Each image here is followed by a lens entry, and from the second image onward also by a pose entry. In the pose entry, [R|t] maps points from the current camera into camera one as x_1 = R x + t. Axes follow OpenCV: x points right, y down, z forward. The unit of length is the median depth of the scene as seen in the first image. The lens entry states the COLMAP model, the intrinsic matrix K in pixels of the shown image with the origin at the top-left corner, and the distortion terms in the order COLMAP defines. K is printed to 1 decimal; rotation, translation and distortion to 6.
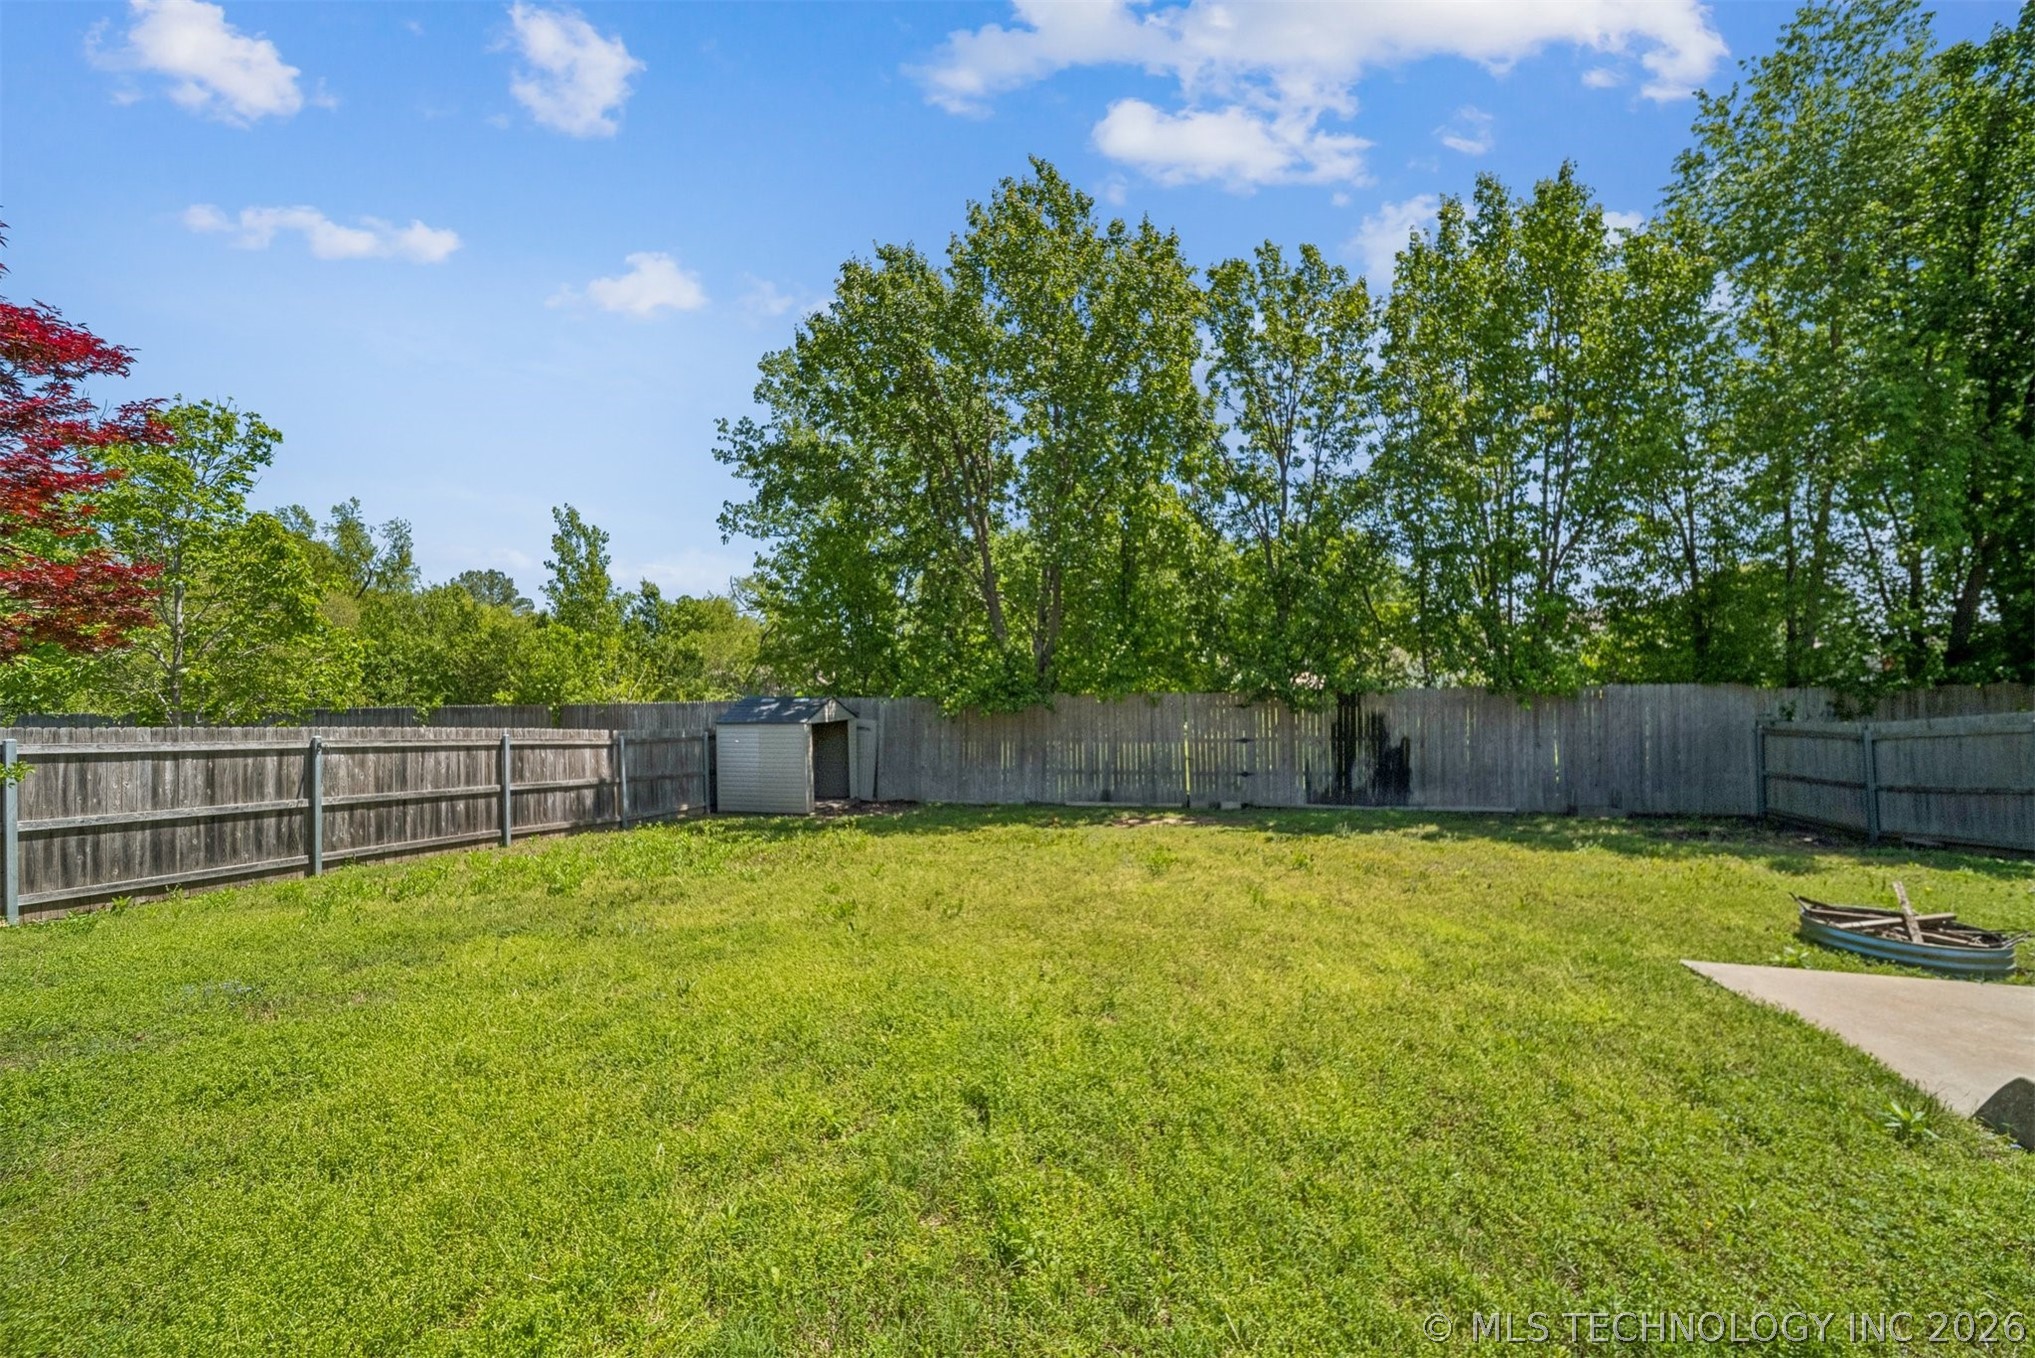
lens RADIAL K [[718.0, 0, 1028.2], [0, 718.0, 677.4], [0, 0, 1]] dist [0.000544, -0.002743]
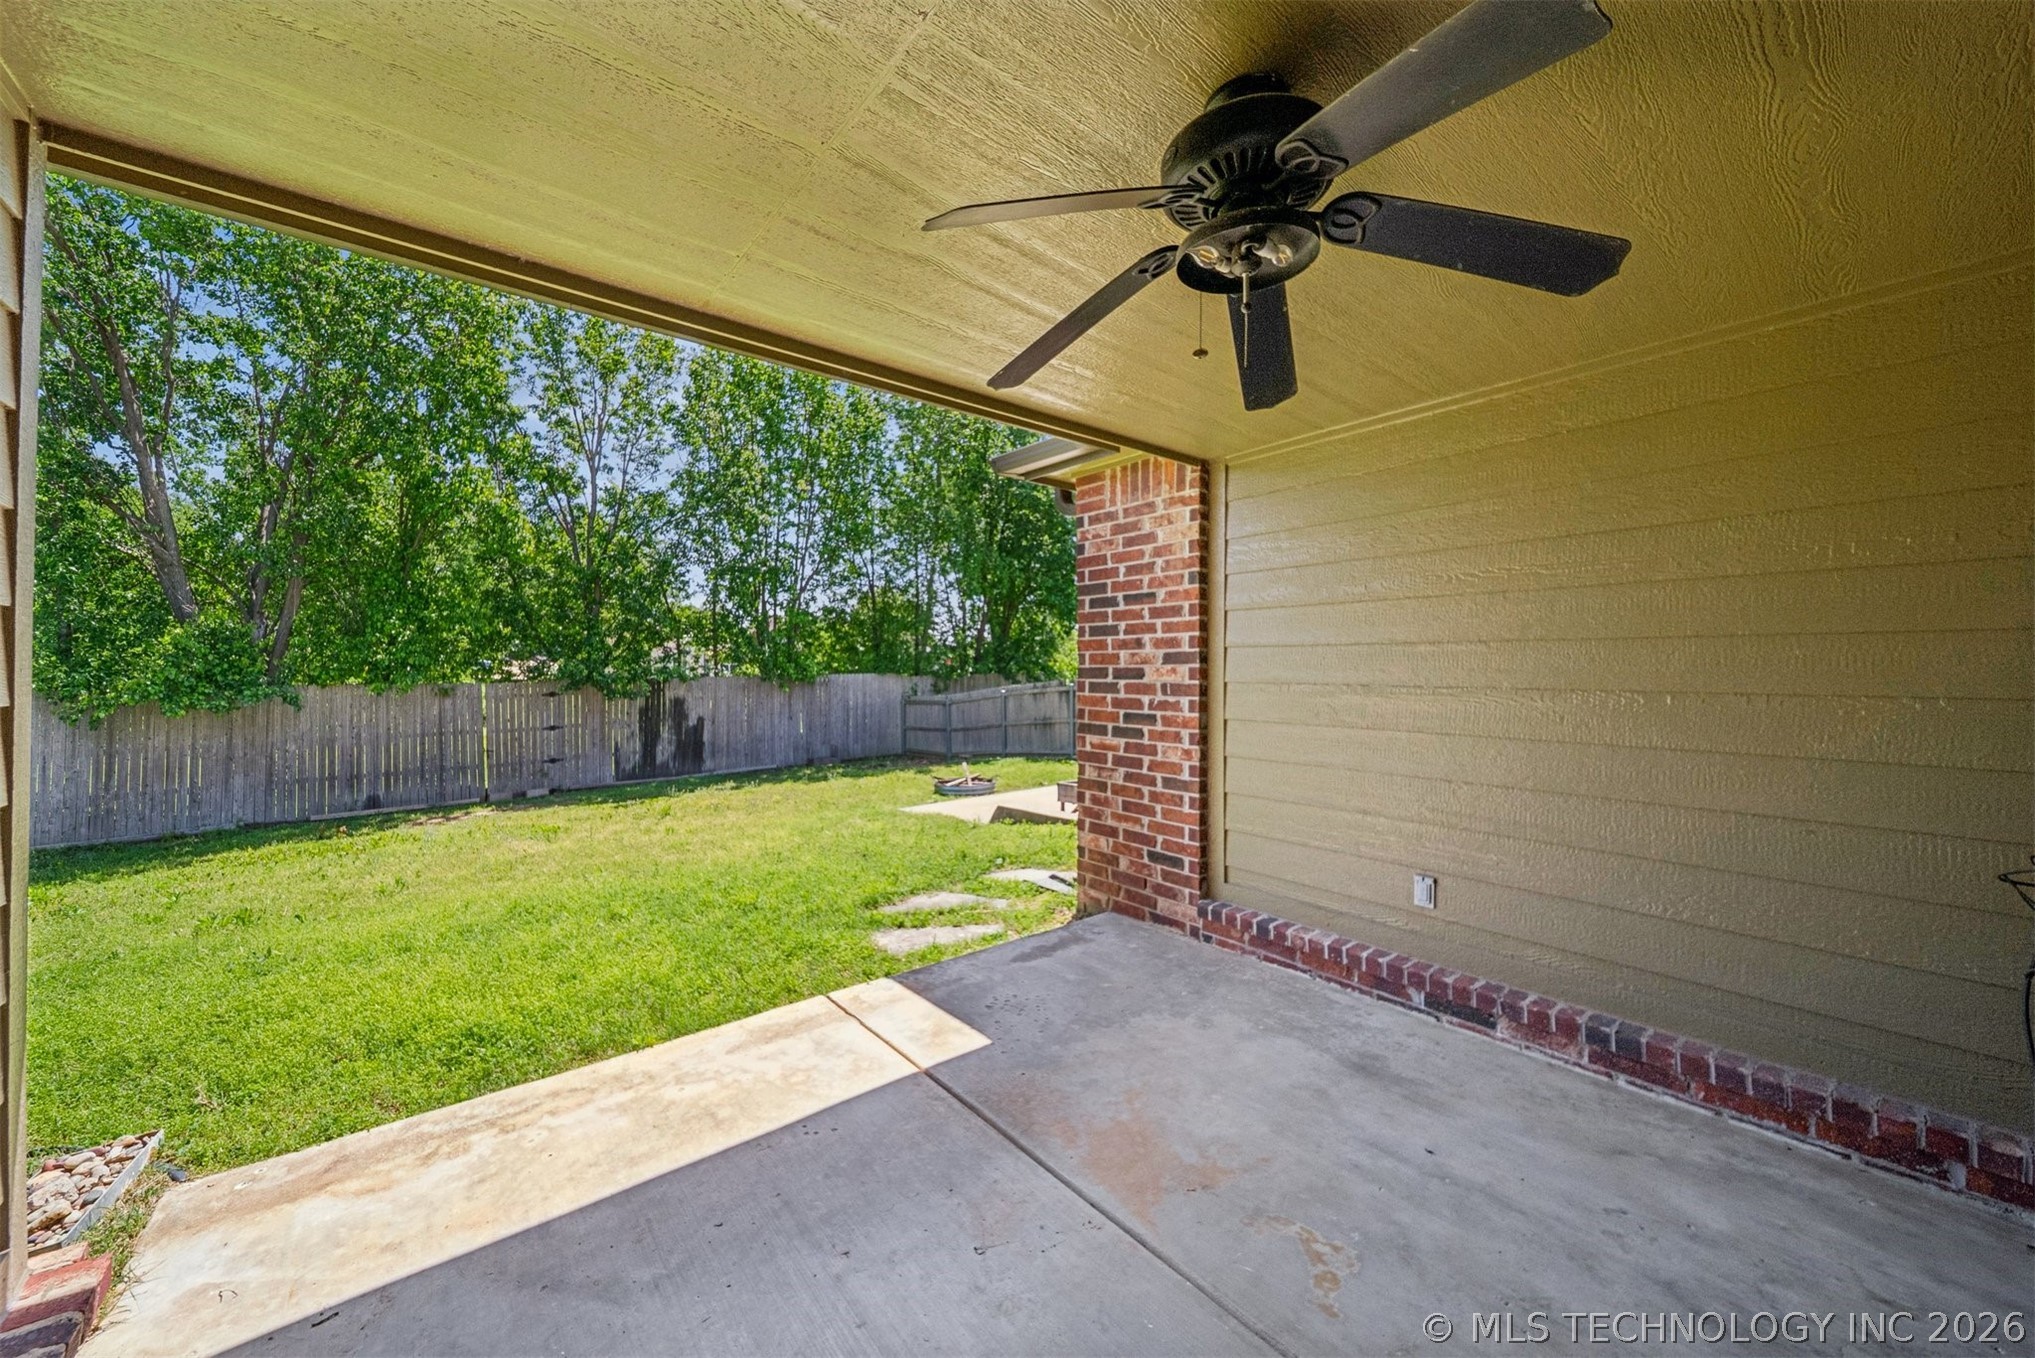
lens RADIAL K [[736.0, 0, 1030.5], [0, 736.0, 657.2], [0, 0, 1]] dist [-0.002563, -0.000221]
pose [[0.545628, 0.018288, 0.837828, -0.224410], [-0.012398, 0.999829, -0.013750, -0.008154], [-0.837936, -0.002884, 0.545761, -0.160420]]
